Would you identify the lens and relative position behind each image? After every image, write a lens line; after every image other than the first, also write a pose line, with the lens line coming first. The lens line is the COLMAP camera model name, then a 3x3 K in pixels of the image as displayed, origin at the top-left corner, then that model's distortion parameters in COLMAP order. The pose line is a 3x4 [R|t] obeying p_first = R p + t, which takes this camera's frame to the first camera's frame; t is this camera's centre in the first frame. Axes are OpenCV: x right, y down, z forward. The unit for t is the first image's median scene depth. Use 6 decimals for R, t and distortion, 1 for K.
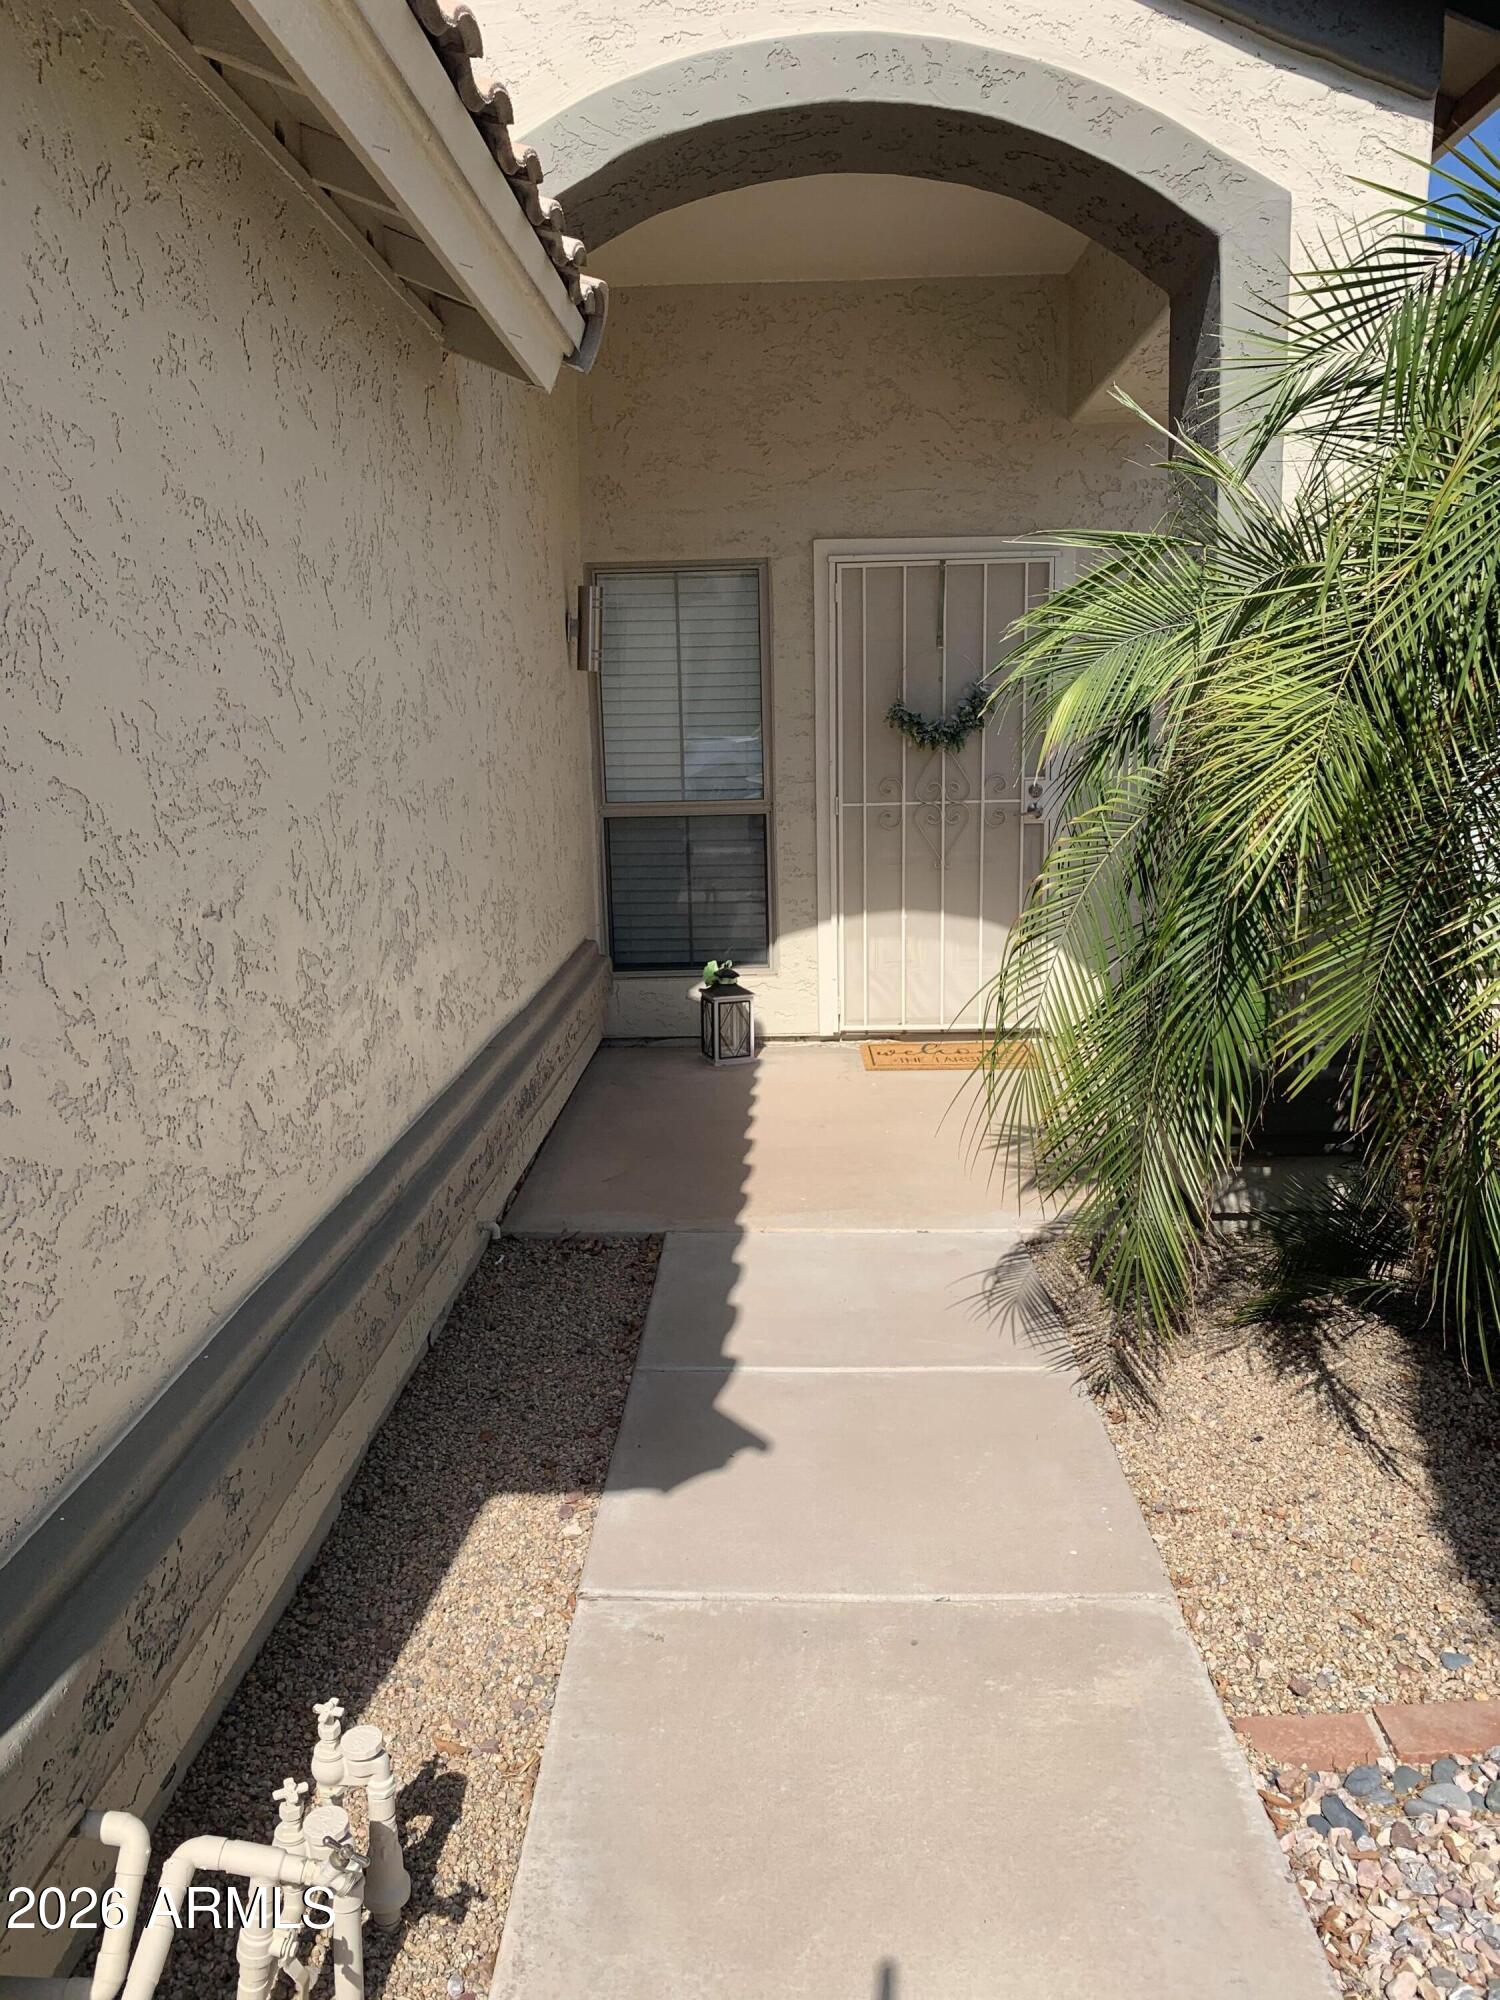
lens RADIAL K [[1510.6, 0, 740.9], [0, 1510.6, 1016.4], [0, 0, 1]] dist [0.048114, -0.012492]
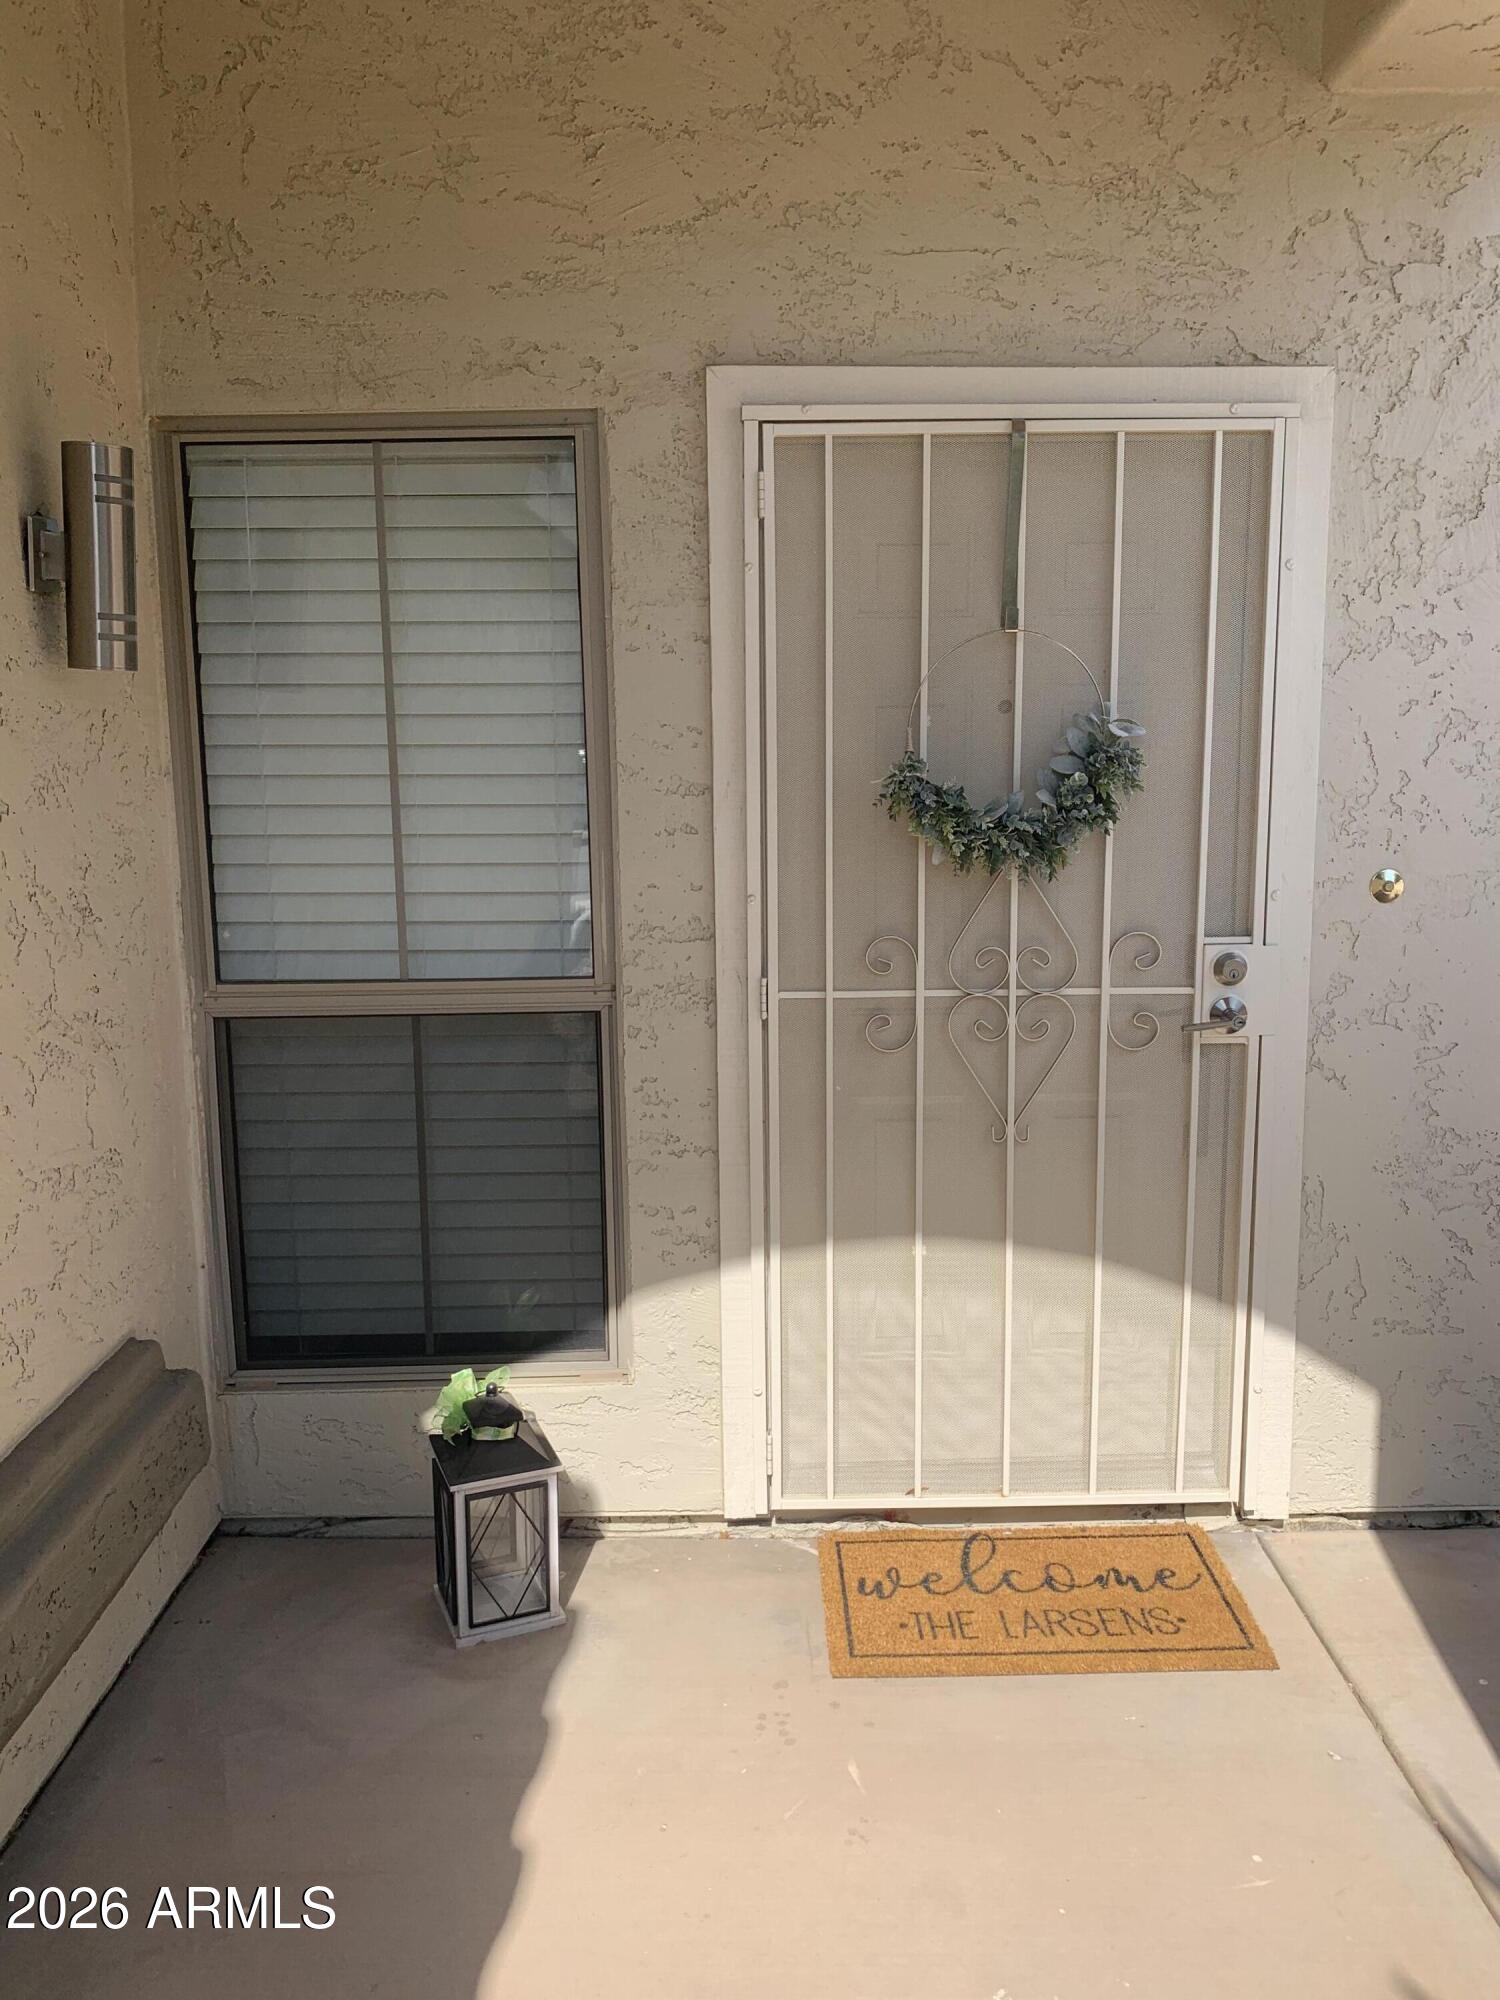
lens RADIAL K [[1510.6, 0, 764.9], [0, 1510.6, 984.6], [0, 0, 1]] dist [0.048114, -0.012492]
pose [[0.999261, 0.006198, 0.037934, 0.048323], [-0.004533, 0.999029, -0.043831, -0.126142], [-0.038168, 0.043627, 0.998319, 0.583544]]
